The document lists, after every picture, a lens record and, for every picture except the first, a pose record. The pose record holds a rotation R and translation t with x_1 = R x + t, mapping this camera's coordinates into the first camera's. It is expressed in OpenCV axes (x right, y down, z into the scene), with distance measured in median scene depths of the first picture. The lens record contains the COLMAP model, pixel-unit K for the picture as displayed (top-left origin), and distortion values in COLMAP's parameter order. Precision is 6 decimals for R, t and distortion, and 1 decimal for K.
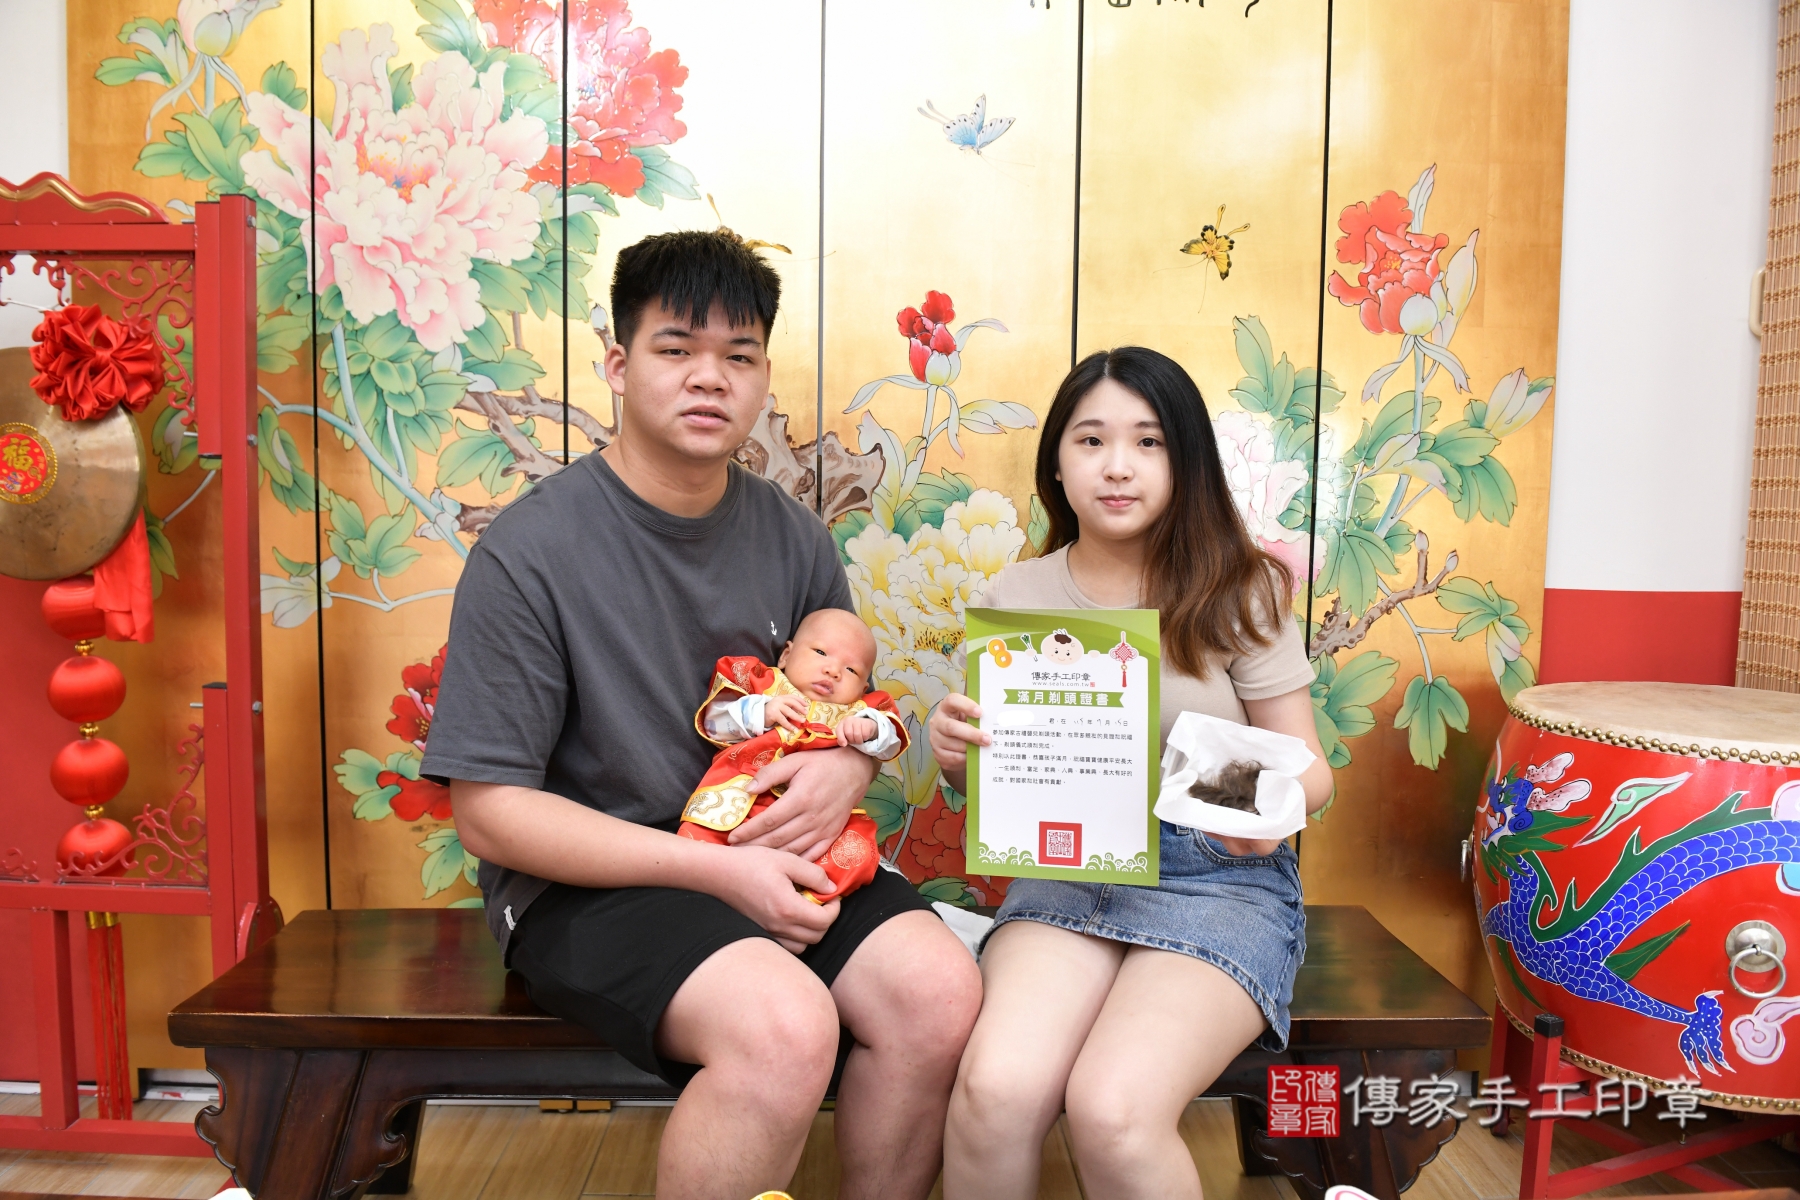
lens RADIAL K [[1213.2, 0, 892.3], [0, 1213.2, 610.2], [0, 0, 1]] dist [-0.052599, -0.000181]
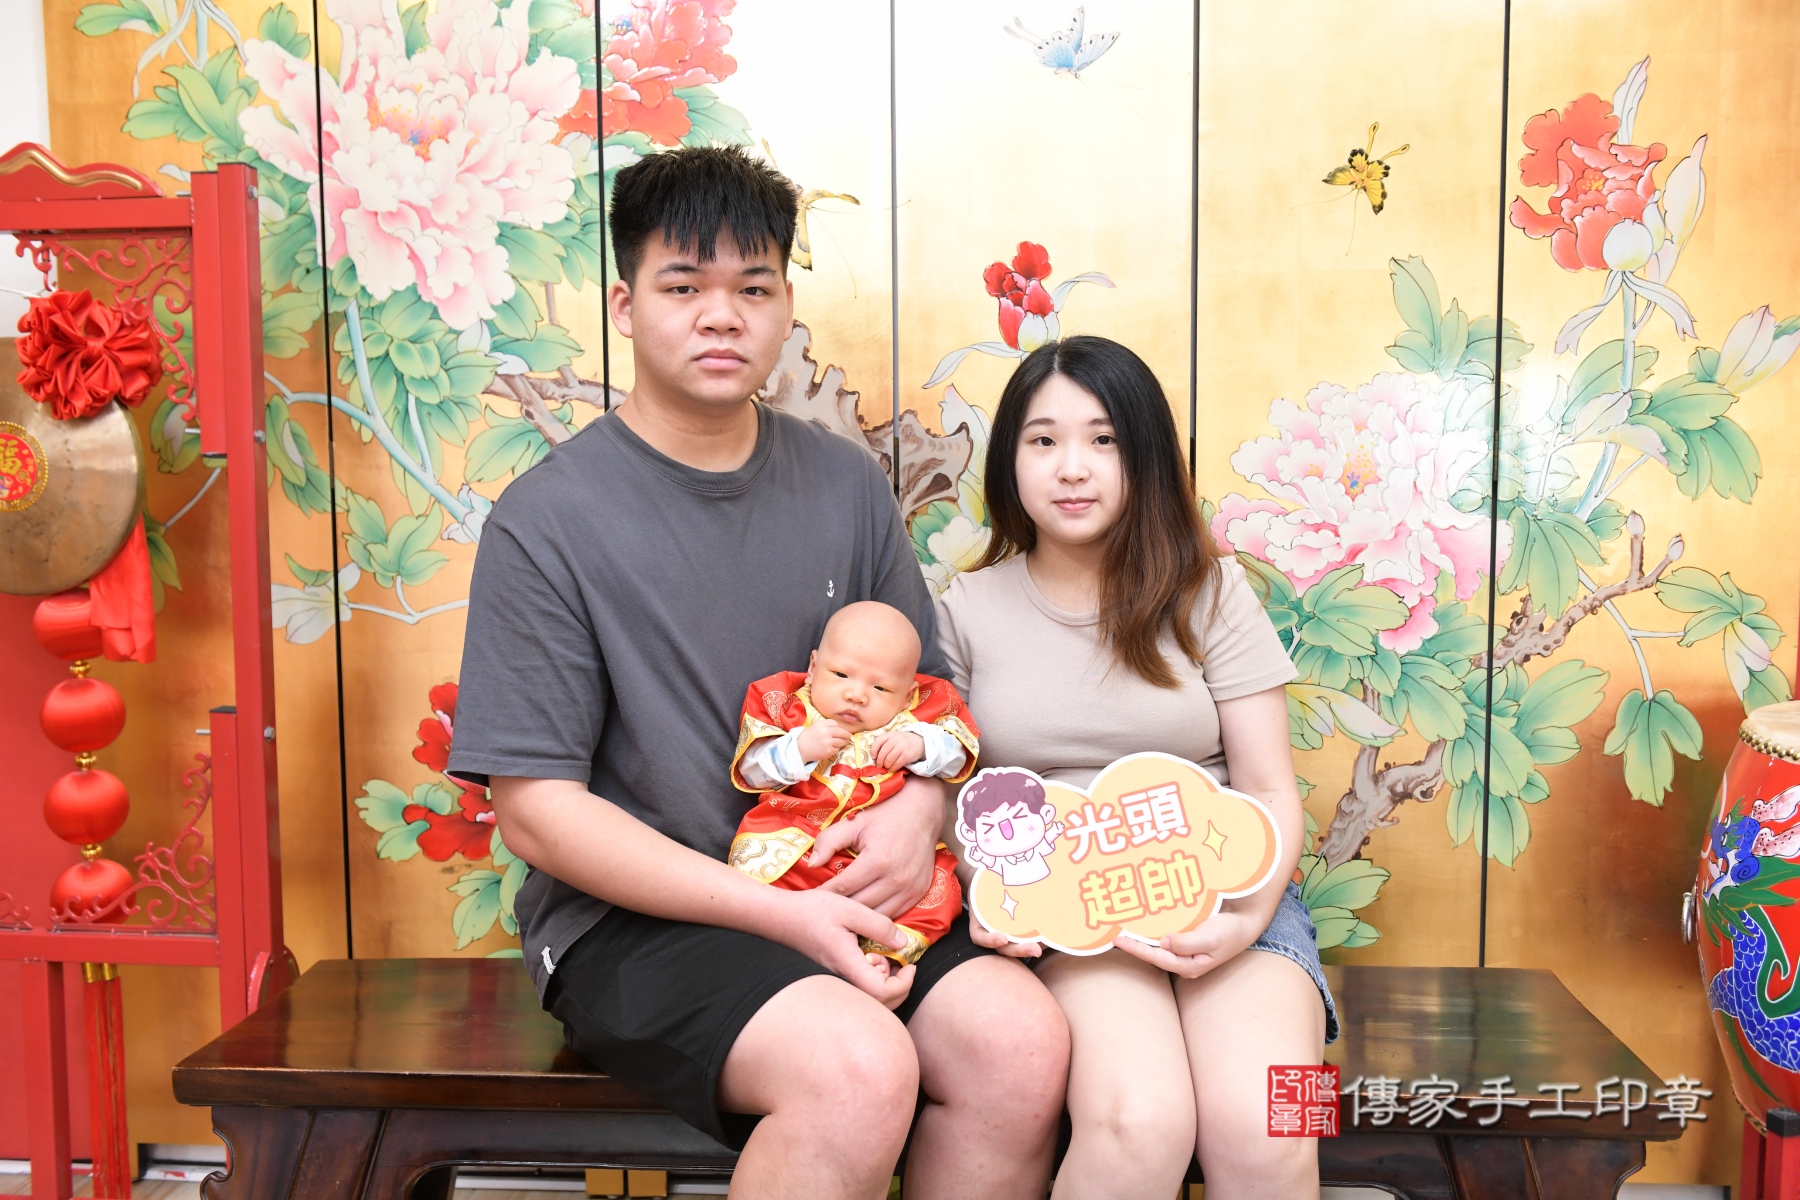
lens RADIAL K [[1538.3, 0, 891.7], [0, 1538.3, 606.4], [0, 0, 1]] dist [-0.006609, 0.004434]
pose [[0.994286, -0.011729, -0.106101, 0.052690], [0.011815, 0.999930, 0.000181, -0.008368], [0.106092, -0.001433, 0.994355, -0.091044]]
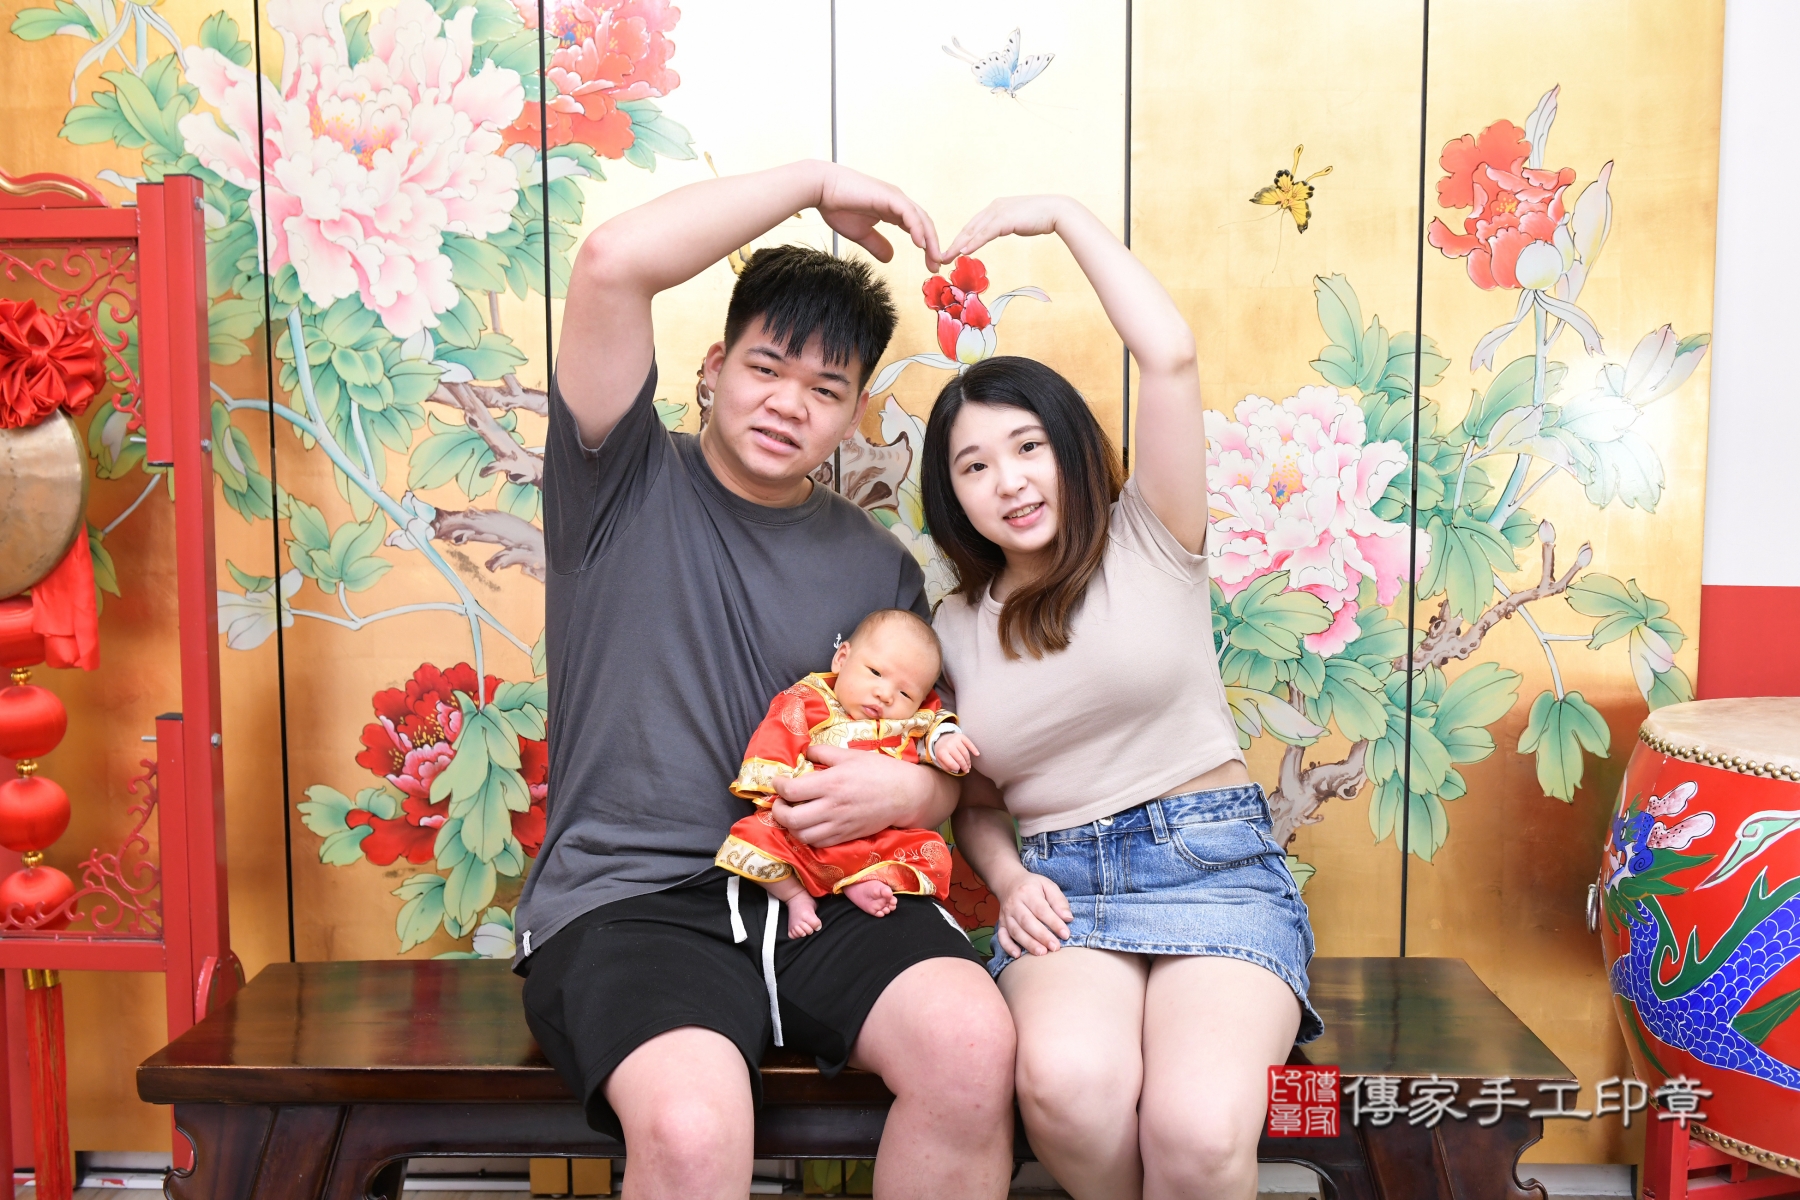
lens RADIAL K [[1620.2, 0, 892.2], [0, 1620.2, 606.1], [0, 0, 1]] dist [-0.007536, 0.005066]
pose [[0.998051, -0.012714, -0.061101, 0.051423], [0.013119, 0.999894, 0.006243, -0.019513], [0.061016, -0.007032, 0.998112, -0.176471]]
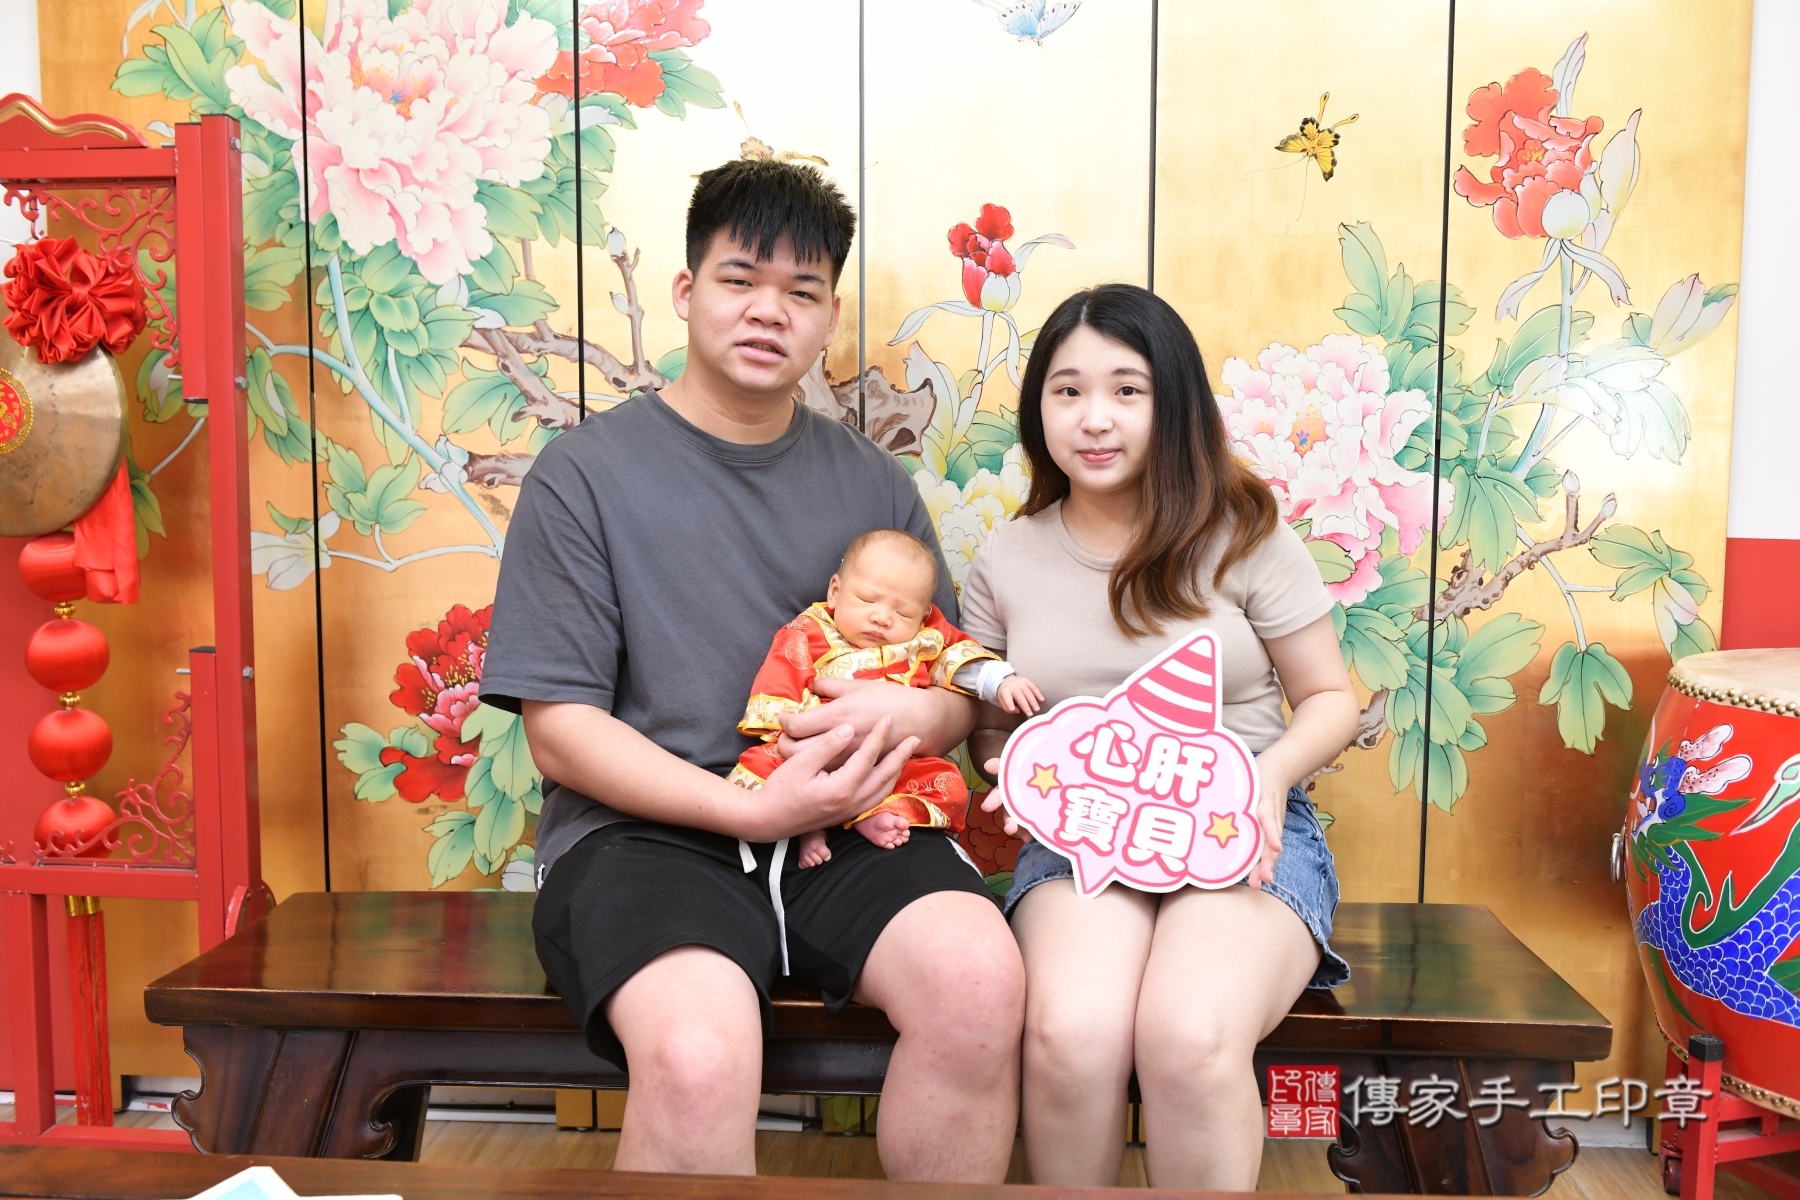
lens RADIAL K [[1465.1, 0, 892.9], [0, 1465.1, 603.4], [0, 0, 1]] dist [-0.017499, 0.001051]
pose [[0.995991, -0.003344, -0.089396, 0.059364], [0.003665, 0.999987, 0.003427, 0.023376], [0.089384, -0.003741, 0.995990, -0.070636]]
